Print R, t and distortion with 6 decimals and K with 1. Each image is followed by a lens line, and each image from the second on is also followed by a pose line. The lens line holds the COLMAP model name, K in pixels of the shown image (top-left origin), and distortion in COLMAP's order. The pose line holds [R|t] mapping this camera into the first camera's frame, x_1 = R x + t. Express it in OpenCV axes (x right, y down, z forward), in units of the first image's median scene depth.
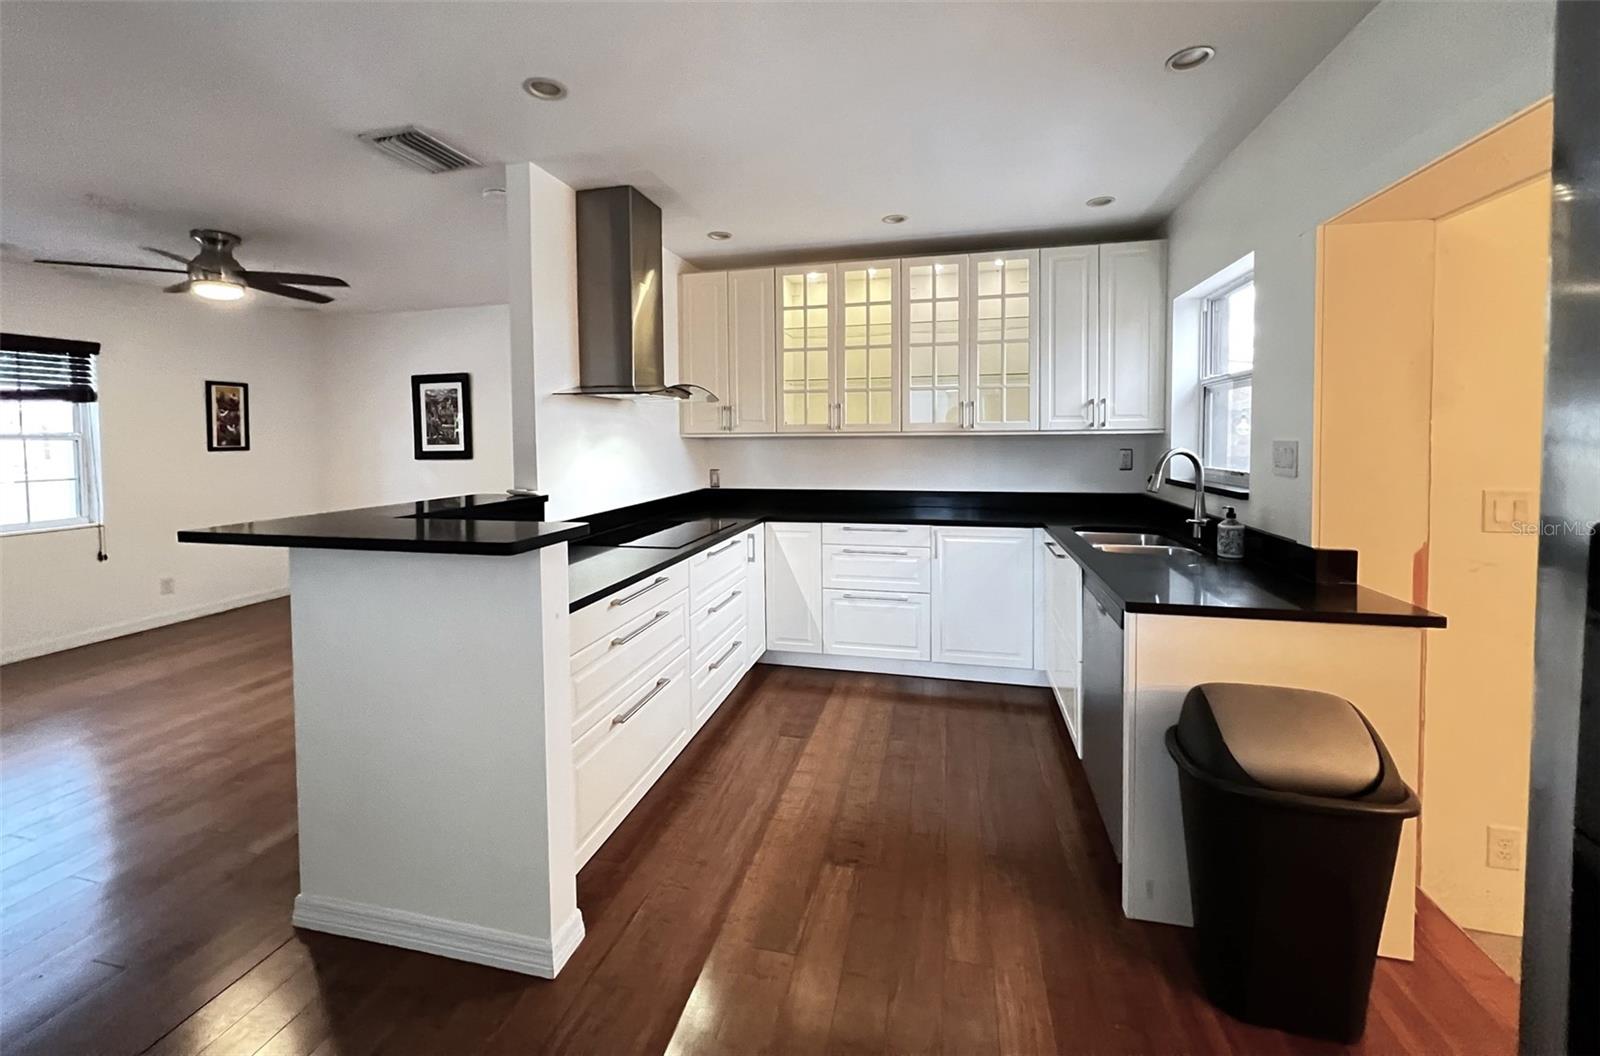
lens RADIAL K [[639.2, 0, 791.8], [0, 639.2, 453.1], [0, 0, 1]] dist [-0.000837, 0.000007]
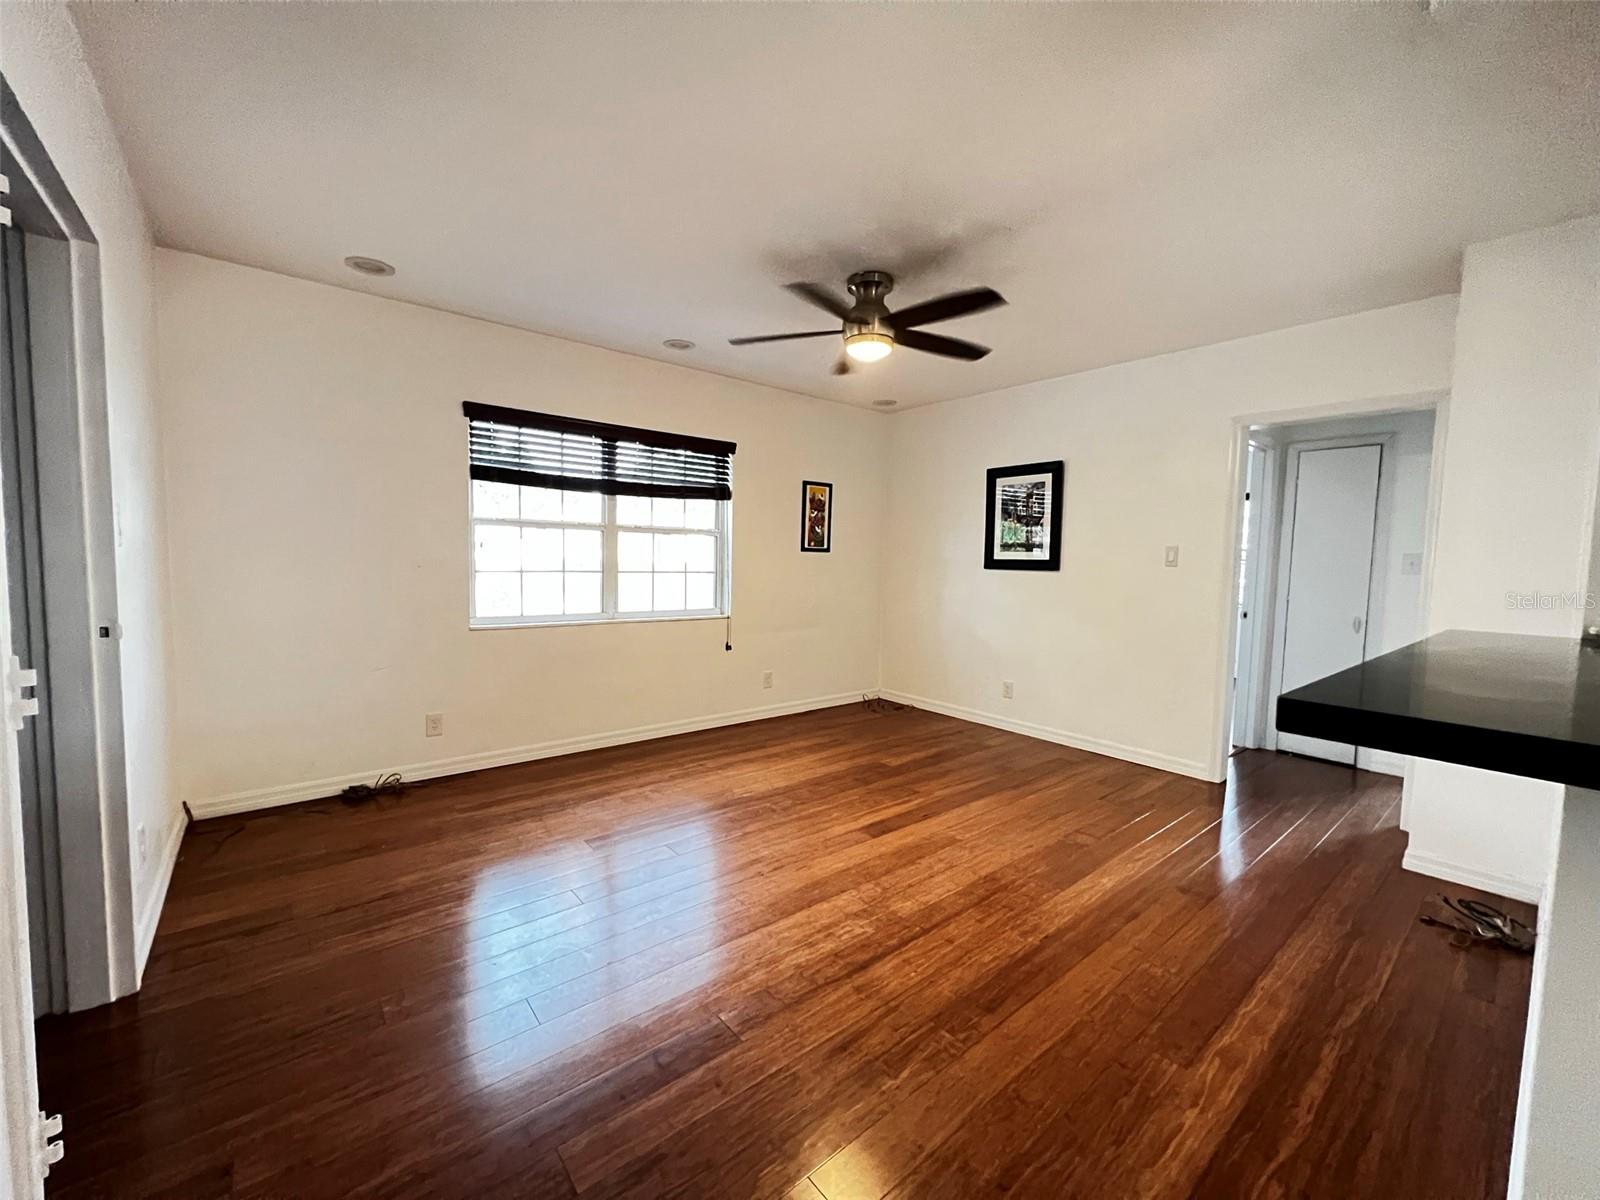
lens RADIAL K [[637.4, 0, 801.4], [0, 637.4, 601.5], [0, 0, 1]] dist [0.000540, -0.000008]
pose [[0.800917, 0.069316, -0.594750, -0.357469], [-0.046252, 0.997471, 0.053967, 0.024773], [0.596987, -0.015715, 0.802097, 0.224035]]
